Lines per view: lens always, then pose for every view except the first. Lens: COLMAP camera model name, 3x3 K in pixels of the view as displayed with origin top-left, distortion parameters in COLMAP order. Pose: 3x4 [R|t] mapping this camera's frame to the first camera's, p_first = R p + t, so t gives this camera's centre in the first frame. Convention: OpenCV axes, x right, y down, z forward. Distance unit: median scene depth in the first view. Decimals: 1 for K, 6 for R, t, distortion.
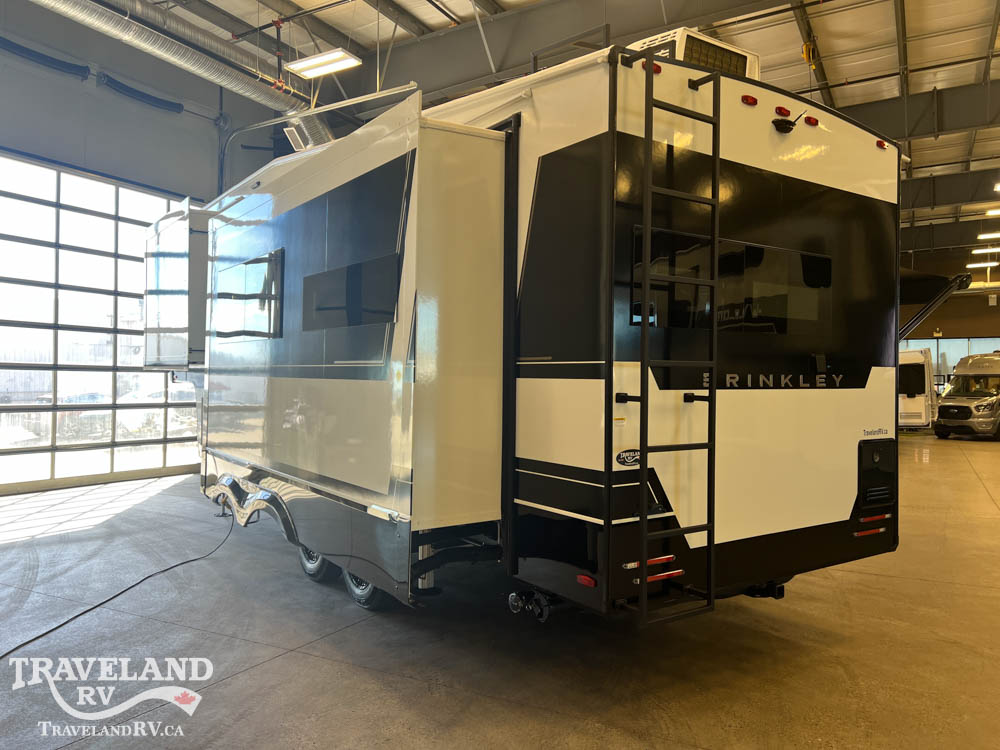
lens RADIAL K [[750.3, 0, 501.1], [0, 750.3, 369.1], [0, 0, 1]] dist [0.035682, -0.034288]
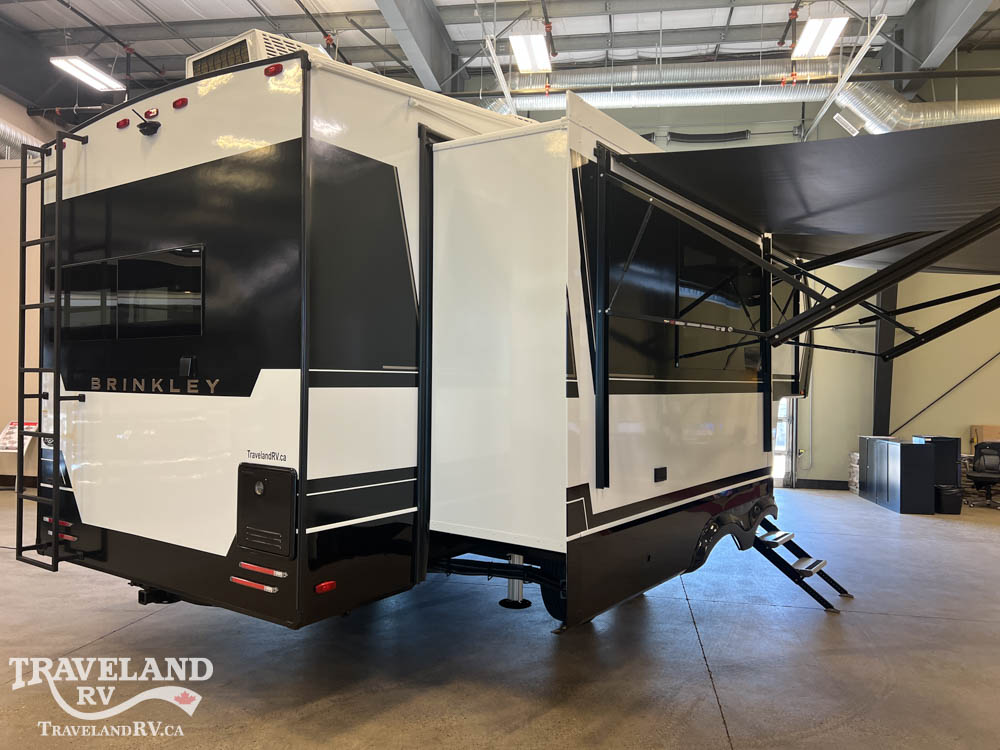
lens RADIAL K [[750.3, 0, 501.9], [0, 750.3, 383.2], [0, 0, 1]] dist [0.035682, -0.034288]
pose [[0.334861, -0.007475, -0.942238, 1.385384], [-0.007490, 0.999916, -0.010594, 0.018821], [0.942238, 0.010605, 0.334777, 1.048822]]
